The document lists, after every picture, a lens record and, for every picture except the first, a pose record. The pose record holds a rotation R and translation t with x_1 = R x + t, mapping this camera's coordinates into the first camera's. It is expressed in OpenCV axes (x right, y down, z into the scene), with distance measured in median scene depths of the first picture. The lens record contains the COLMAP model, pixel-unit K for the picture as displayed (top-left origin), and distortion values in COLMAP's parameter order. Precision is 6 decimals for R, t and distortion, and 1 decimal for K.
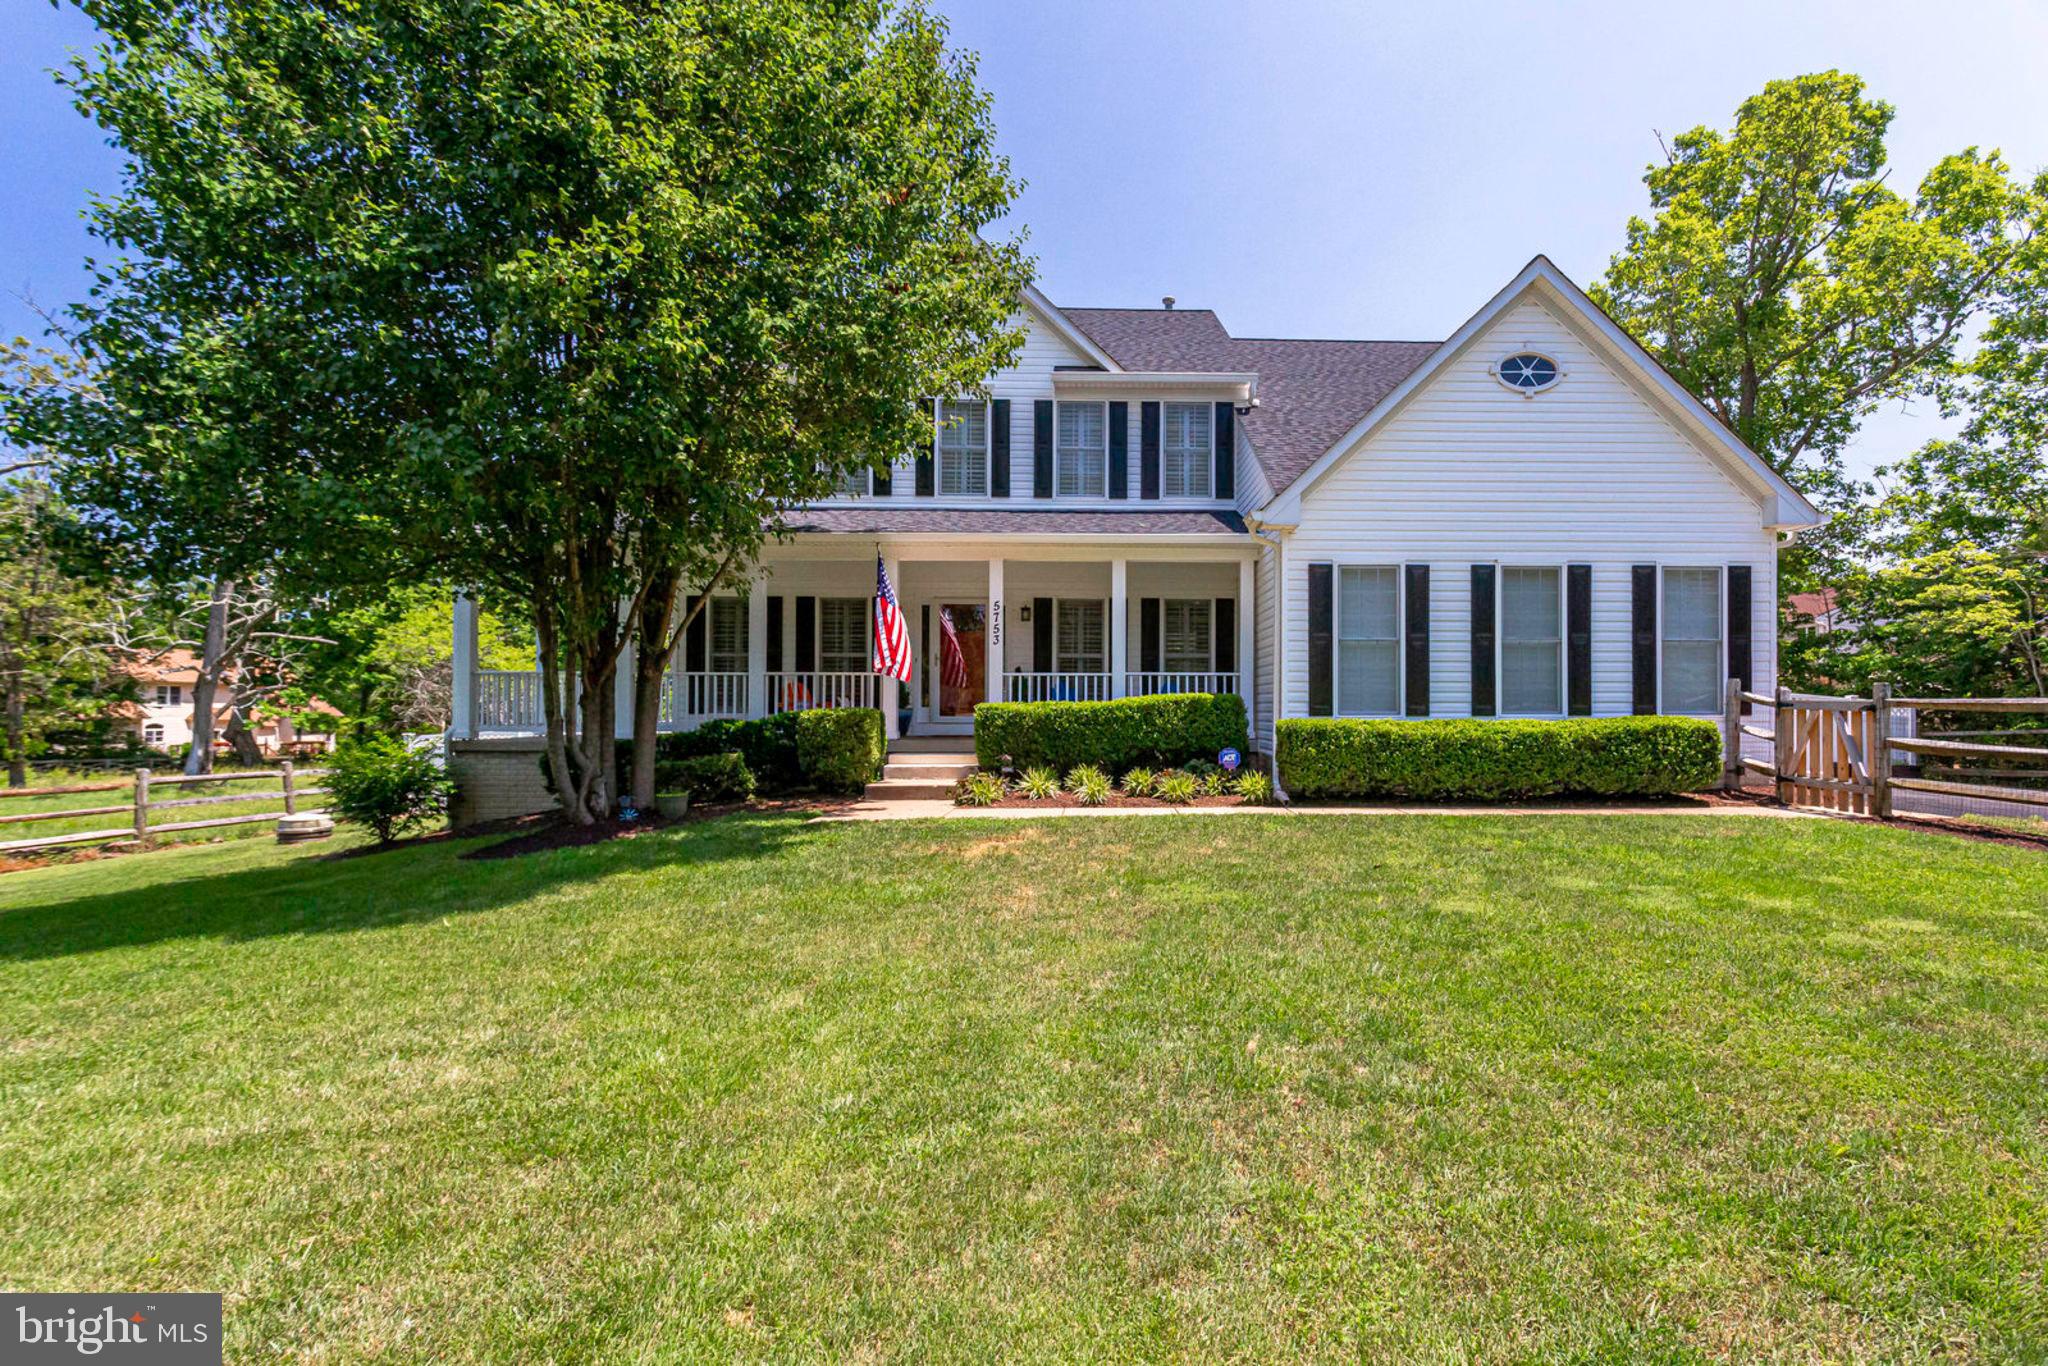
lens RADIAL K [[989.8, 0, 1075.0], [0, 989.8, 695.7], [0, 0, 1]] dist [0.009002, -0.003247]
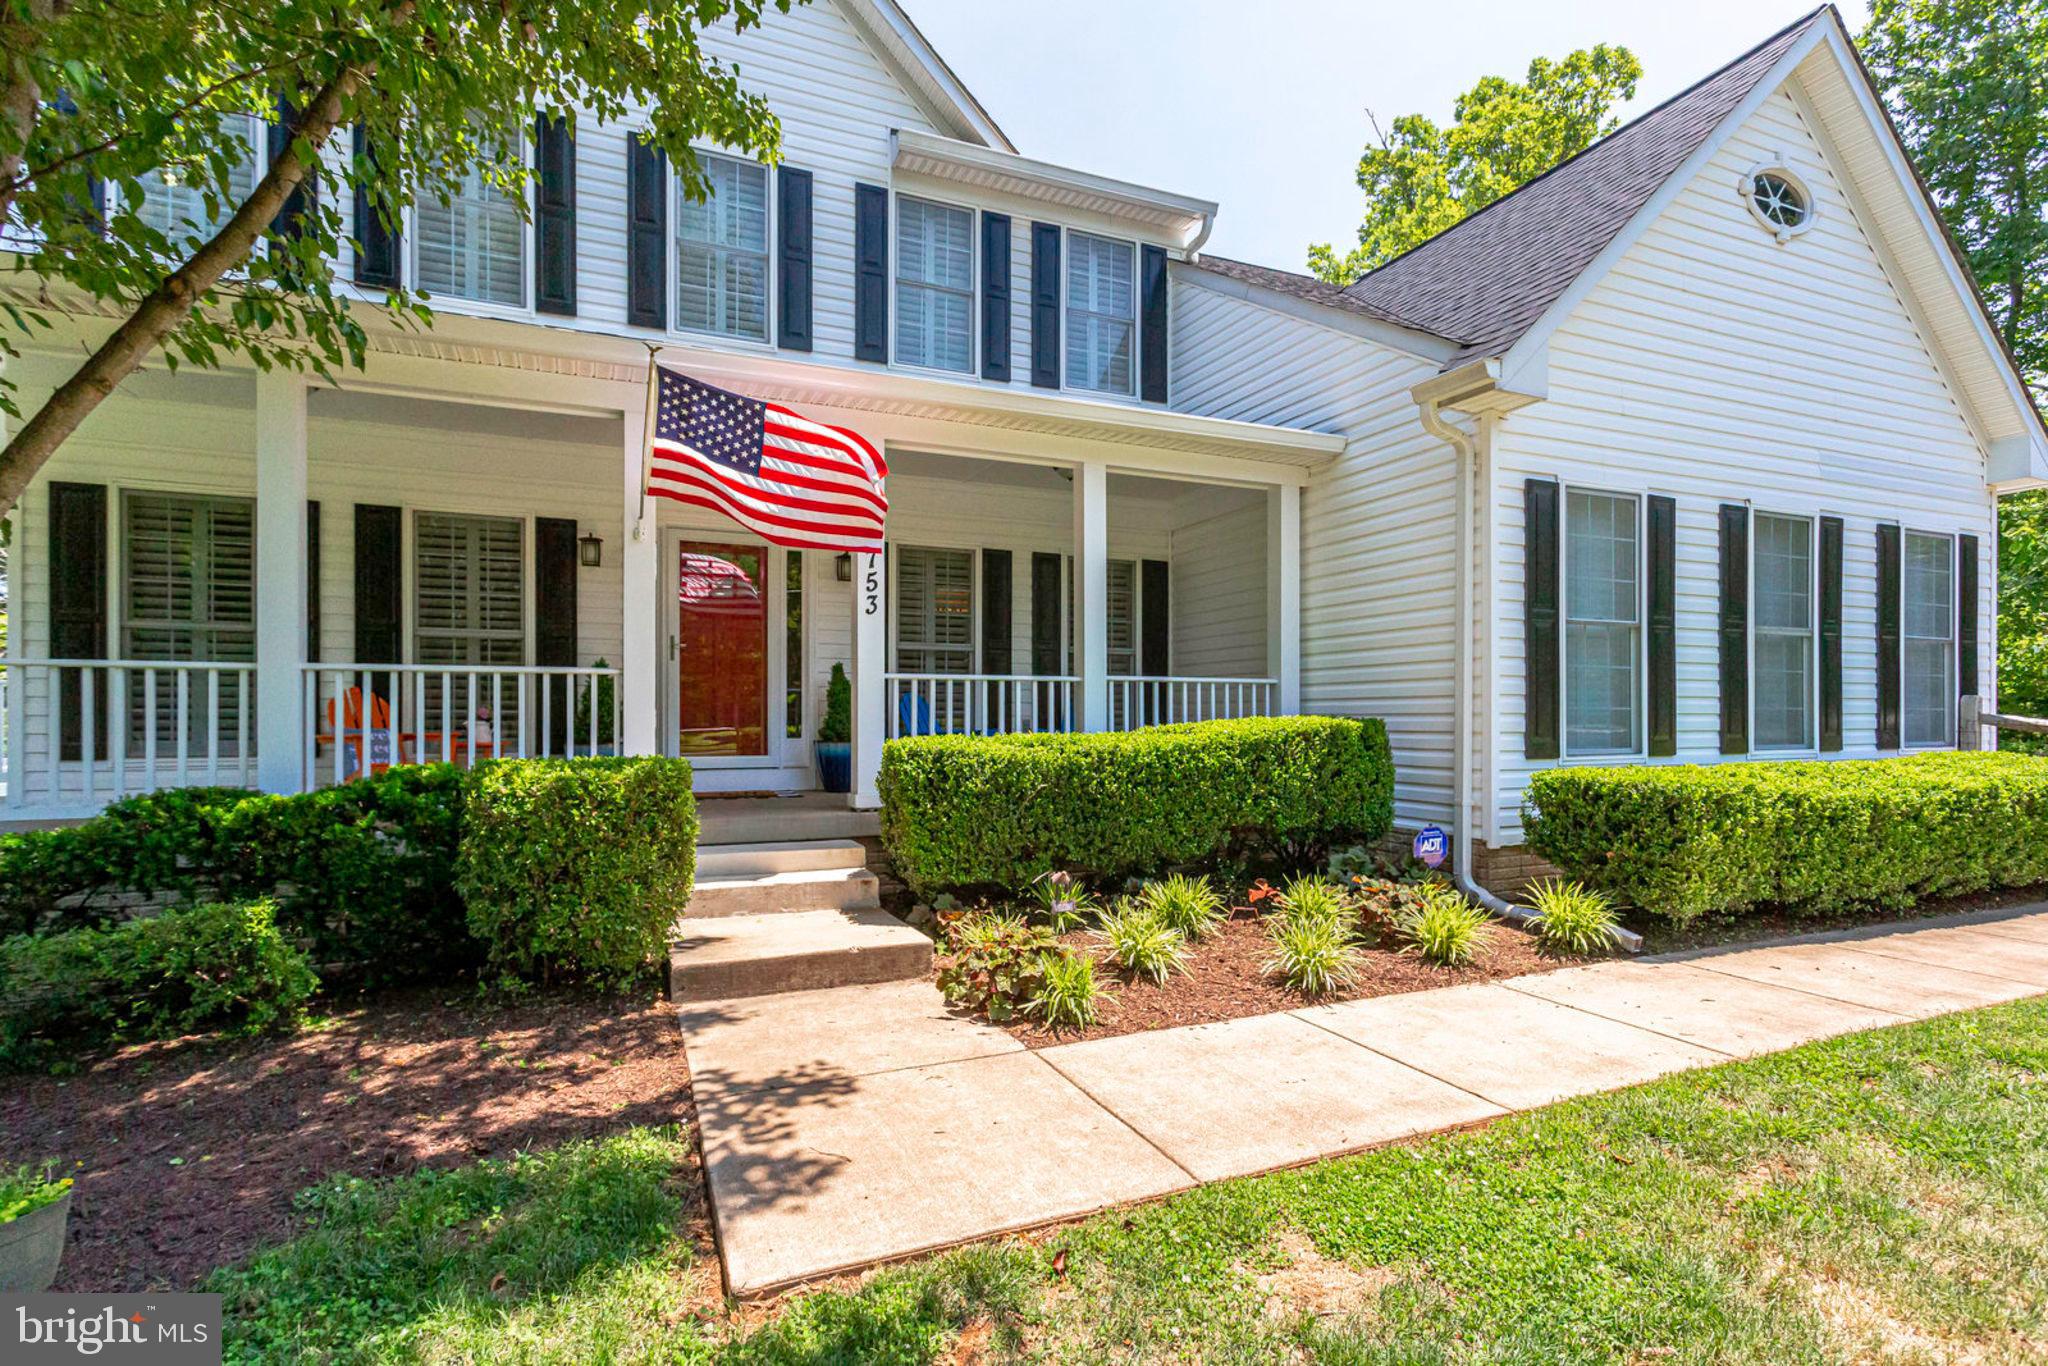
lens RADIAL K [[989.8, 0, 1007.1], [0, 989.8, 716.5], [0, 0, 1]] dist [0.009002, -0.003247]
pose [[0.926326, -0.002582, 0.376715, -0.207486], [-0.003389, 0.999879, 0.015187, -0.008918], [-0.376708, -0.015344, 0.926205, 0.536625]]
